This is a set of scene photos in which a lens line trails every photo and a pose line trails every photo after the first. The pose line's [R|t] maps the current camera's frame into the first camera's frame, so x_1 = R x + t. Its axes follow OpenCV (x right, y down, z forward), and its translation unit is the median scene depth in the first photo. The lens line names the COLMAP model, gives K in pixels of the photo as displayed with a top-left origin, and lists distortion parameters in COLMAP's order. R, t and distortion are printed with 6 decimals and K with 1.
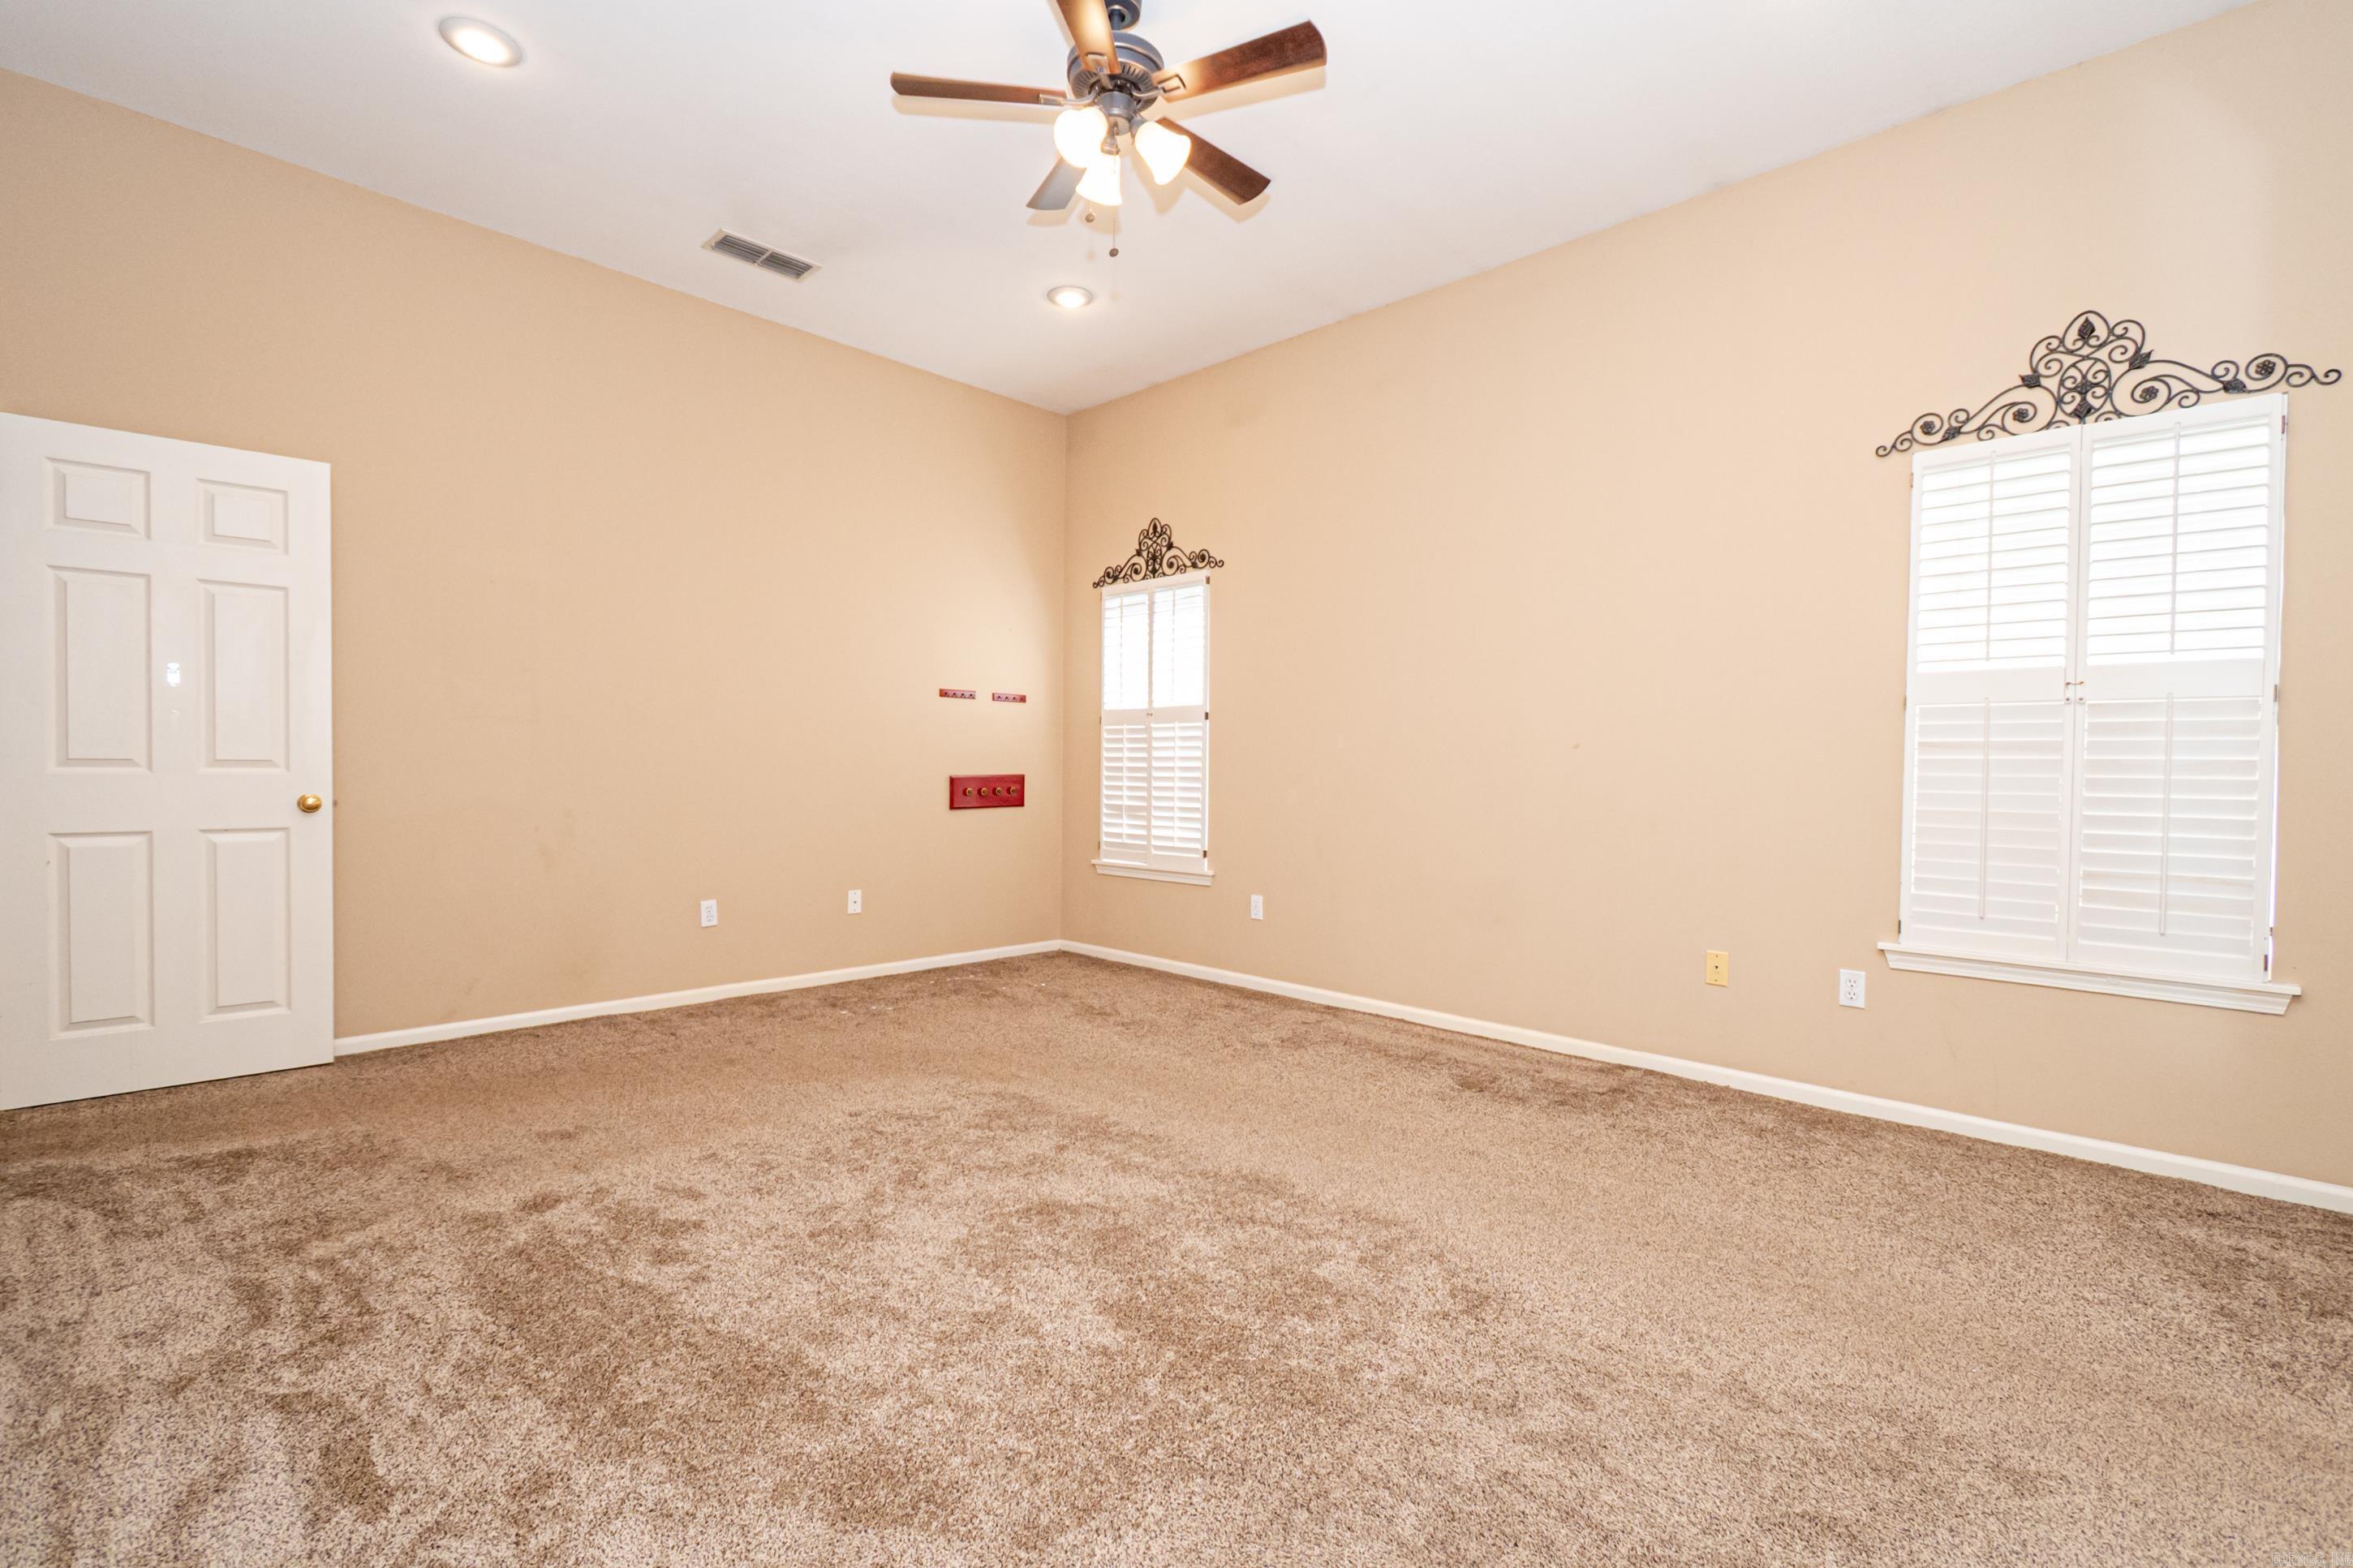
lens RADIAL K [[1031.2, 0, 1039.7], [0, 1031.2, 772.9], [0, 0, 1]] dist [-0.047379, 0.000493]
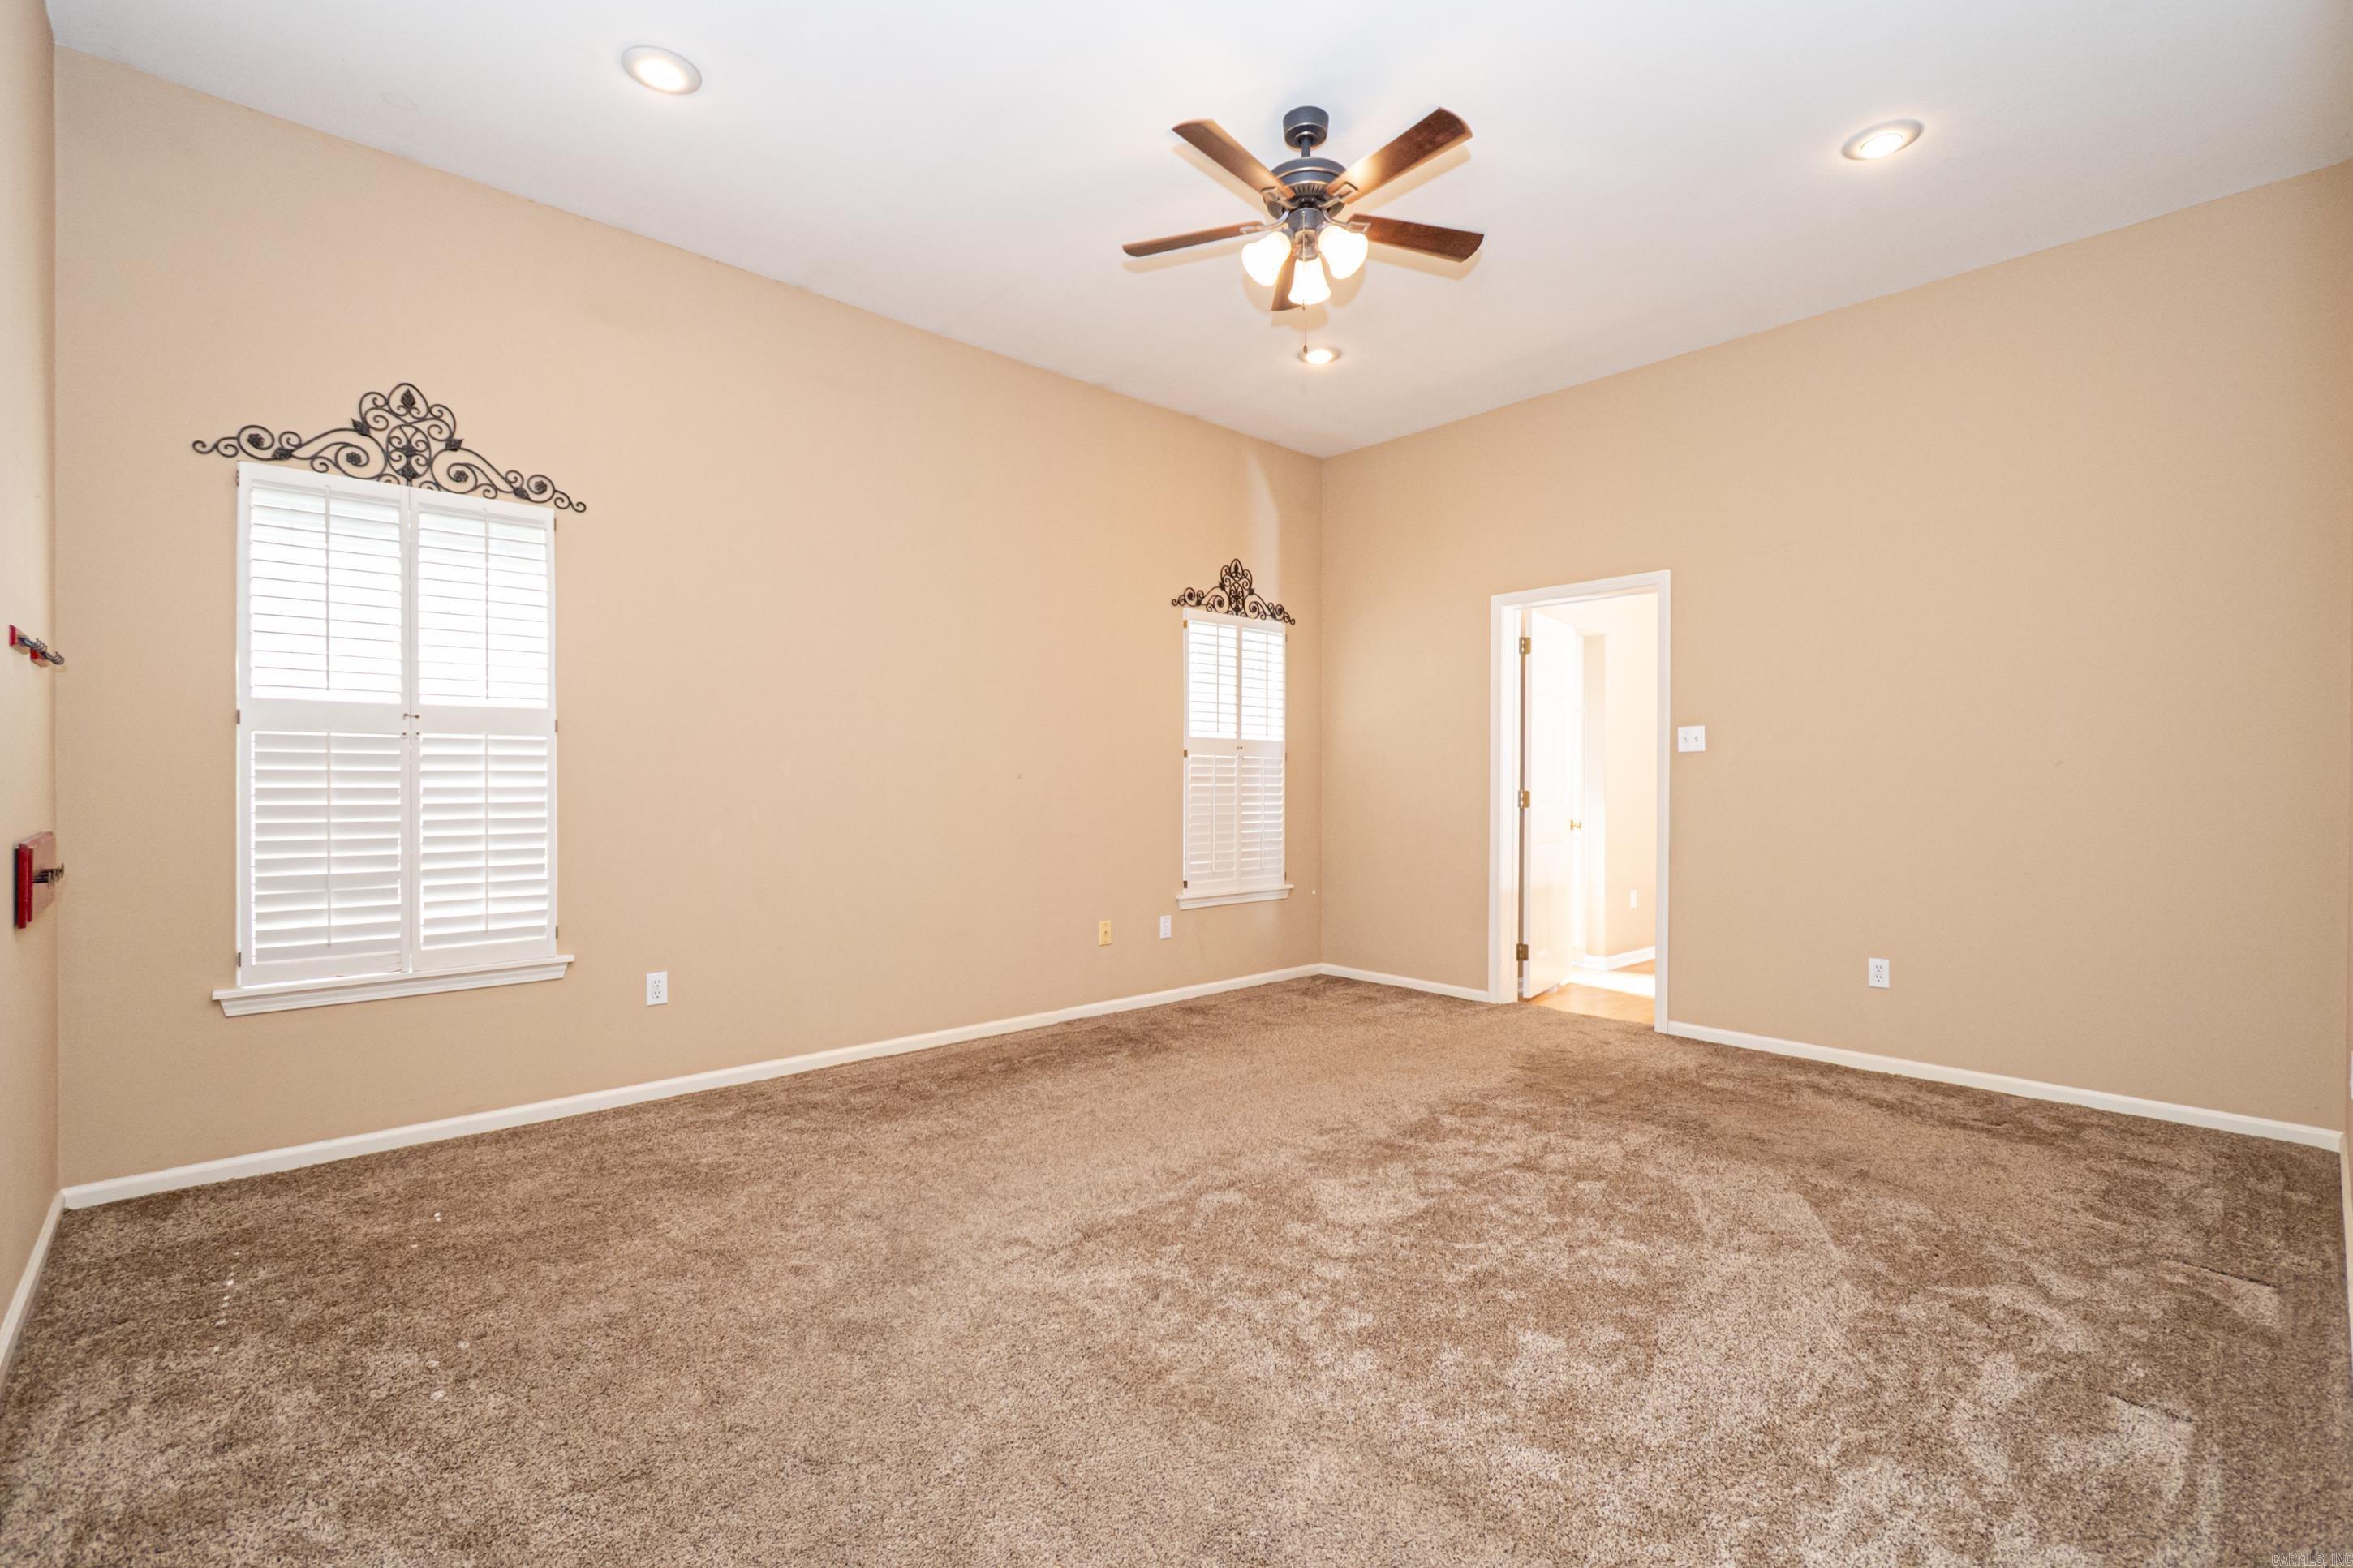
lens RADIAL K [[1041.6, 0, 1176.5], [0, 1041.6, 784.0], [0, 0, 1]] dist [0.012670, -0.007843]
pose [[-0.030074, 0.000290, 0.999548, -0.145241], [0.018161, 0.999835, 0.000257, -0.002882], [-0.999383, 0.018161, -0.030074, 0.167379]]
